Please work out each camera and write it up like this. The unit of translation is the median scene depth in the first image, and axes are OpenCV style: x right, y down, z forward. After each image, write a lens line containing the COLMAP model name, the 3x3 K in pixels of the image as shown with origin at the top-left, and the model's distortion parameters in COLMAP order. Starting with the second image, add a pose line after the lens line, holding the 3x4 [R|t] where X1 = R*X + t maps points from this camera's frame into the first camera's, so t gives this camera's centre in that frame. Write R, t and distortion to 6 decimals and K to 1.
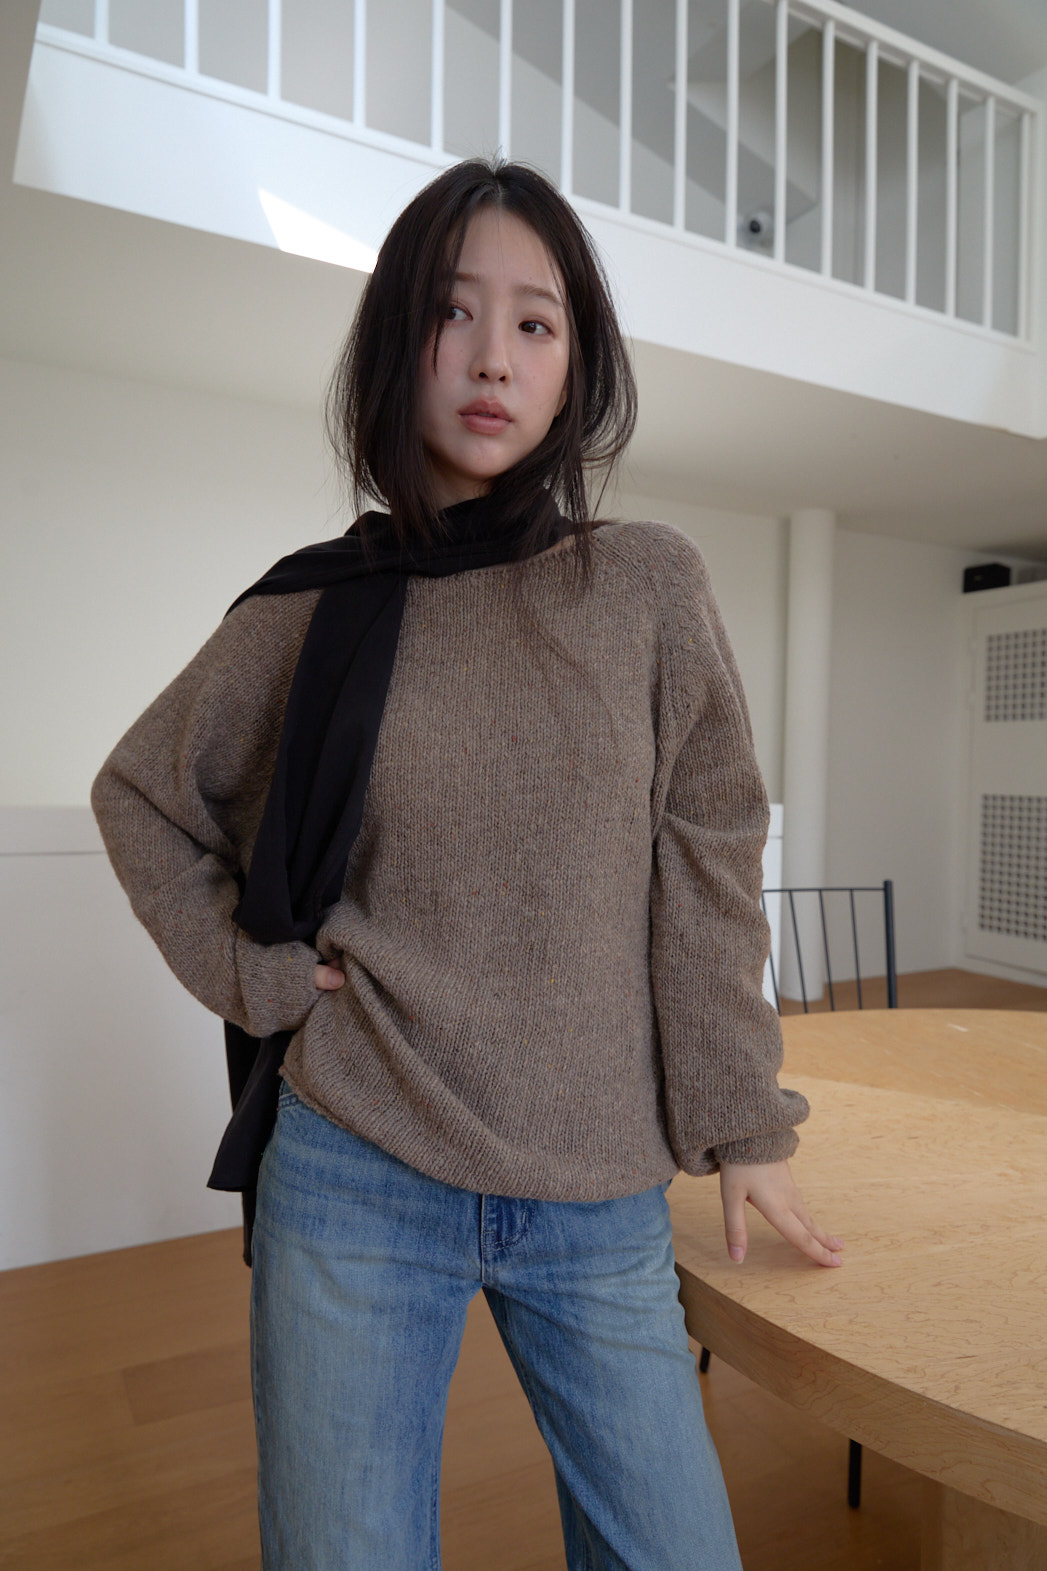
lens RADIAL K [[1053.6, 0, 525.4], [0, 1053.6, 788.2], [0, 0, 1]] dist [-0.000304, -0.000555]
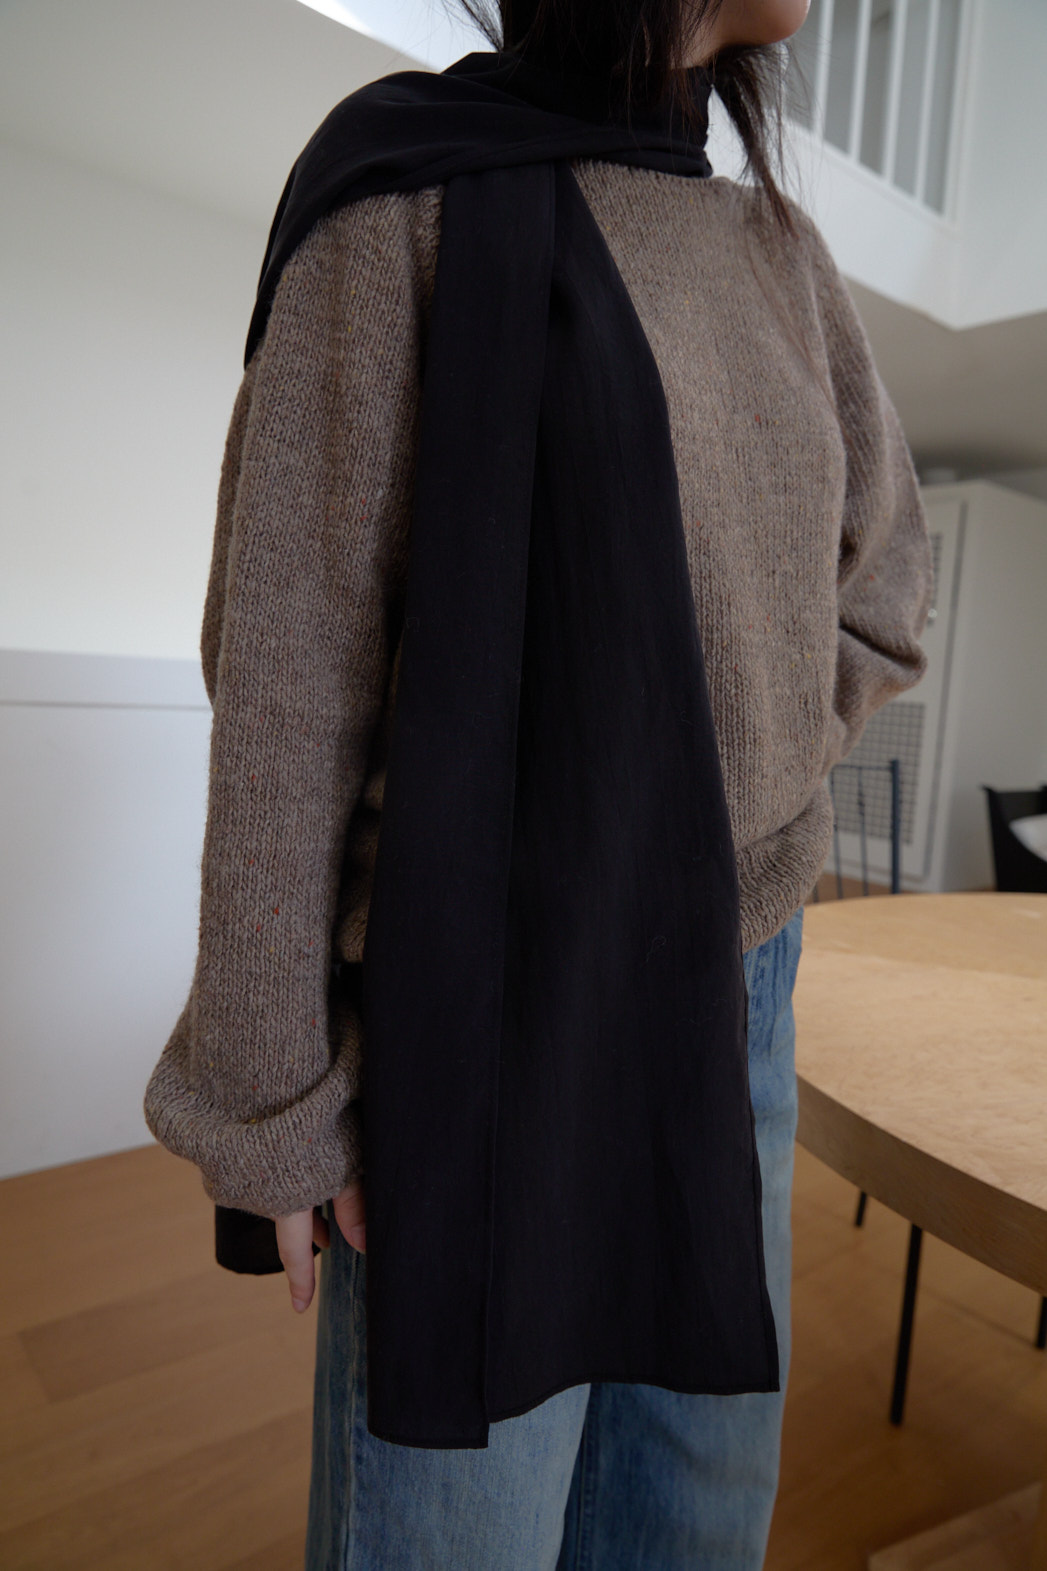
lens RADIAL K [[1044.0, 0, 523.5], [0, 1044.0, 785.5], [0, 0, 1]] dist [-0.006540, -0.004599]
pose [[0.981726, 0.021859, 0.189040, -0.093373], [-0.038397, 0.995703, 0.084270, 0.029624], [-0.186386, -0.089989, 0.978347, 0.106836]]
